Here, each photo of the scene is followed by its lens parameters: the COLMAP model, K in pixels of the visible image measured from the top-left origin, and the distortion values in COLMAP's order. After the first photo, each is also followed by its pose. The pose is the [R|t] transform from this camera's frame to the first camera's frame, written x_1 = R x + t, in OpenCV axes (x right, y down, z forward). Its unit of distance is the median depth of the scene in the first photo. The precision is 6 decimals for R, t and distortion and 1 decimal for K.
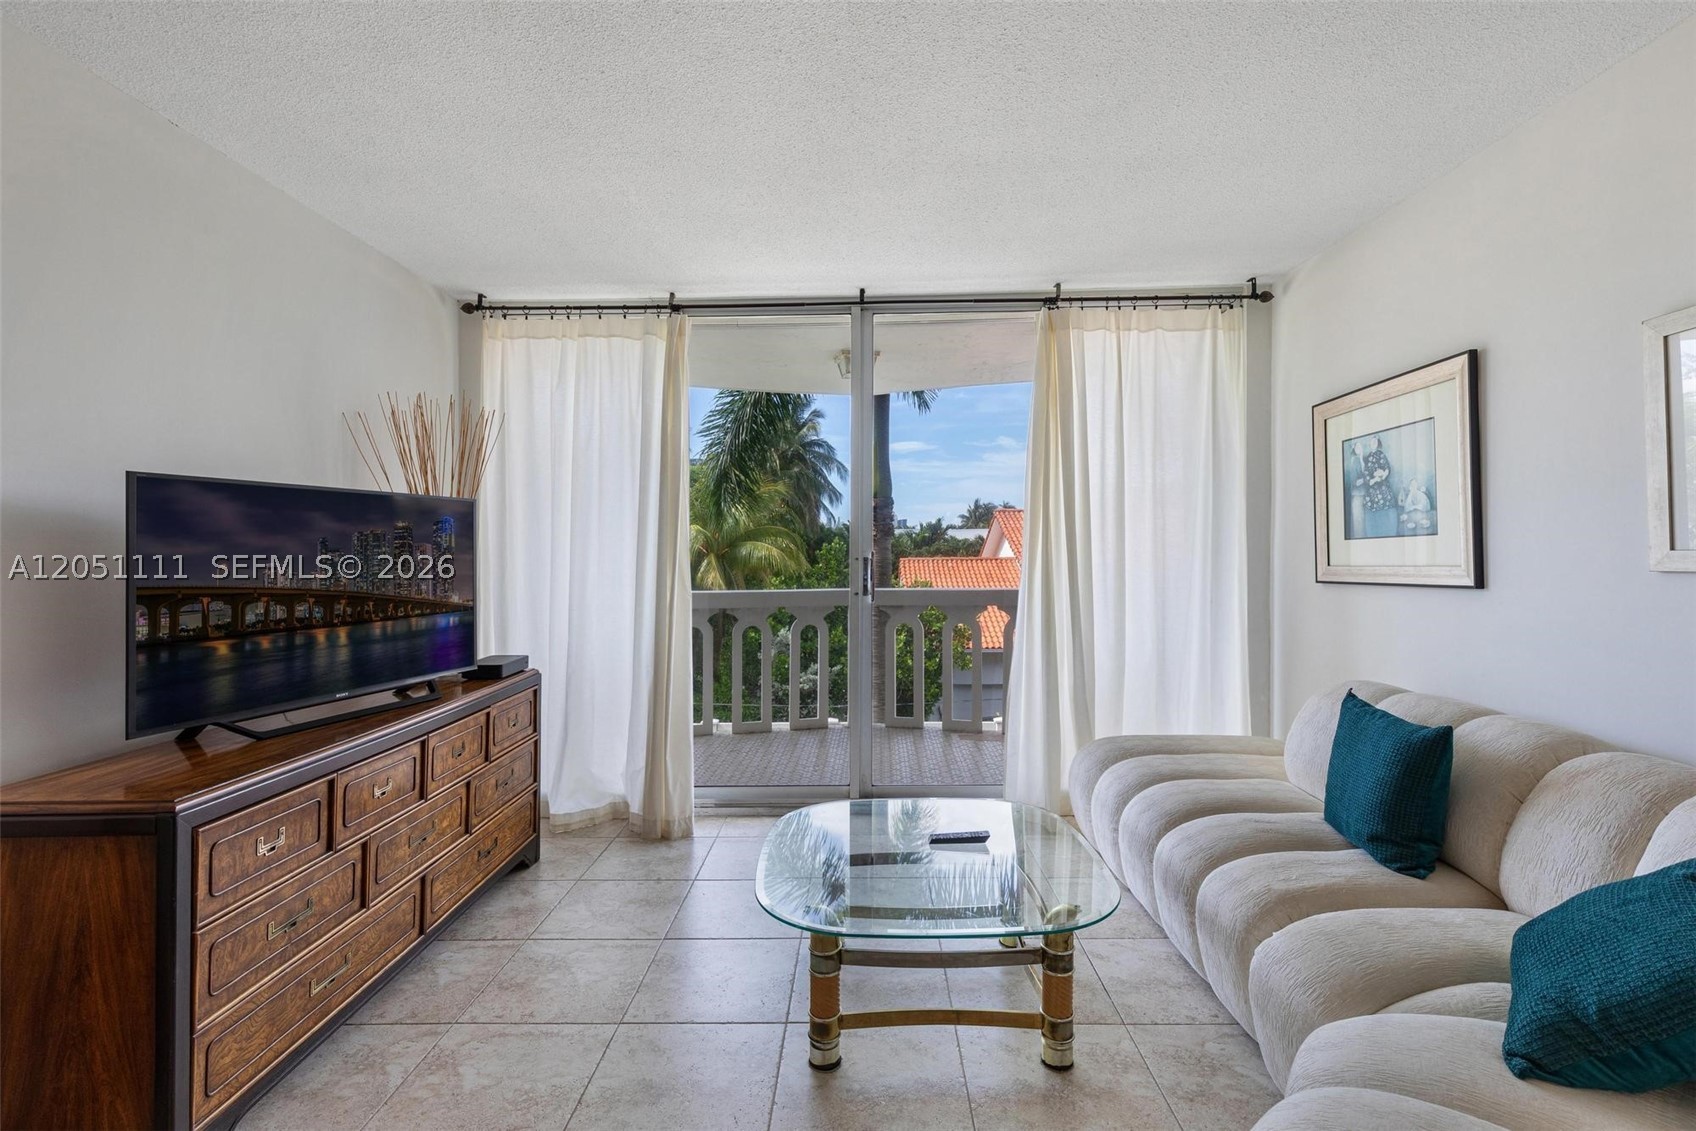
lens RADIAL K [[792.2, 0, 850.2], [0, 792.2, 542.3], [0, 0, 1]] dist [0.010776, 0.000129]
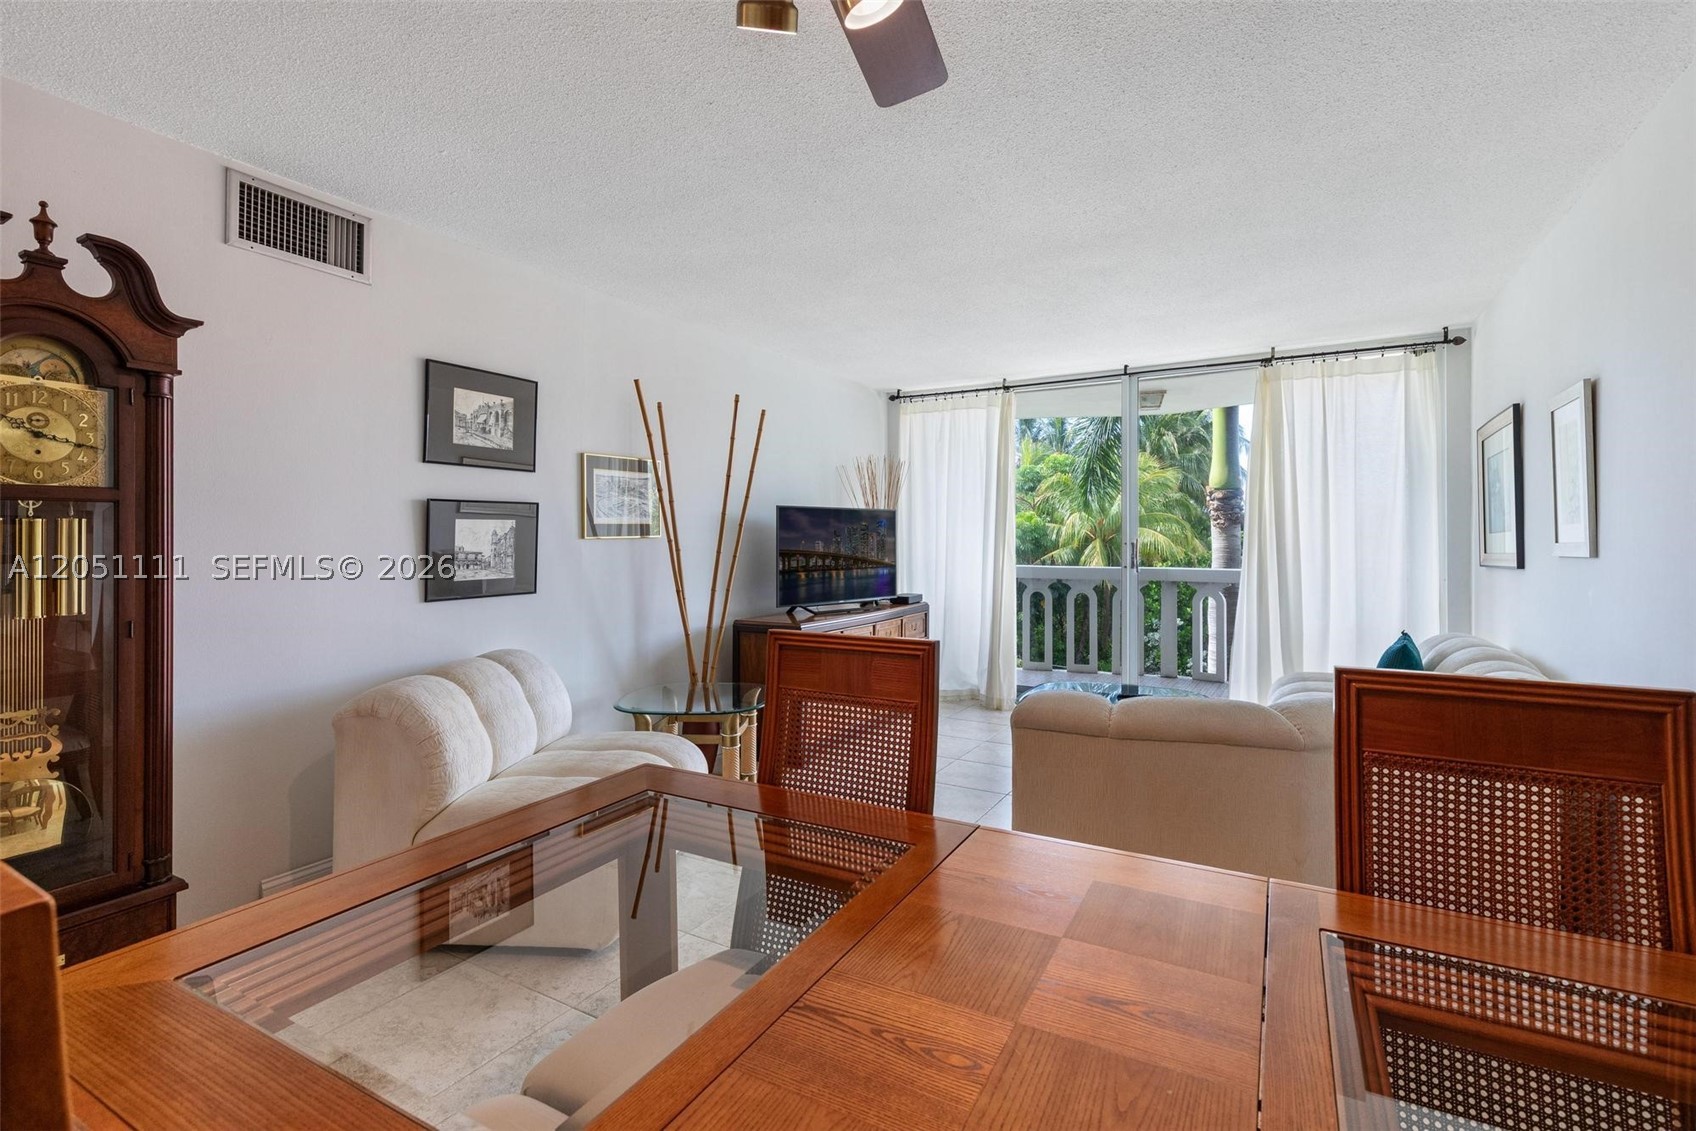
lens RADIAL K [[792.2, 0, 850.2], [0, 792.2, 542.3], [0, 0, 1]] dist [0.010776, 0.000129]
pose [[0.879023, 0.009476, -0.476684, 0.357922], [-0.000603, 0.999824, 0.018762, -0.011052], [0.476778, -0.016204, 0.878874, -0.765671]]
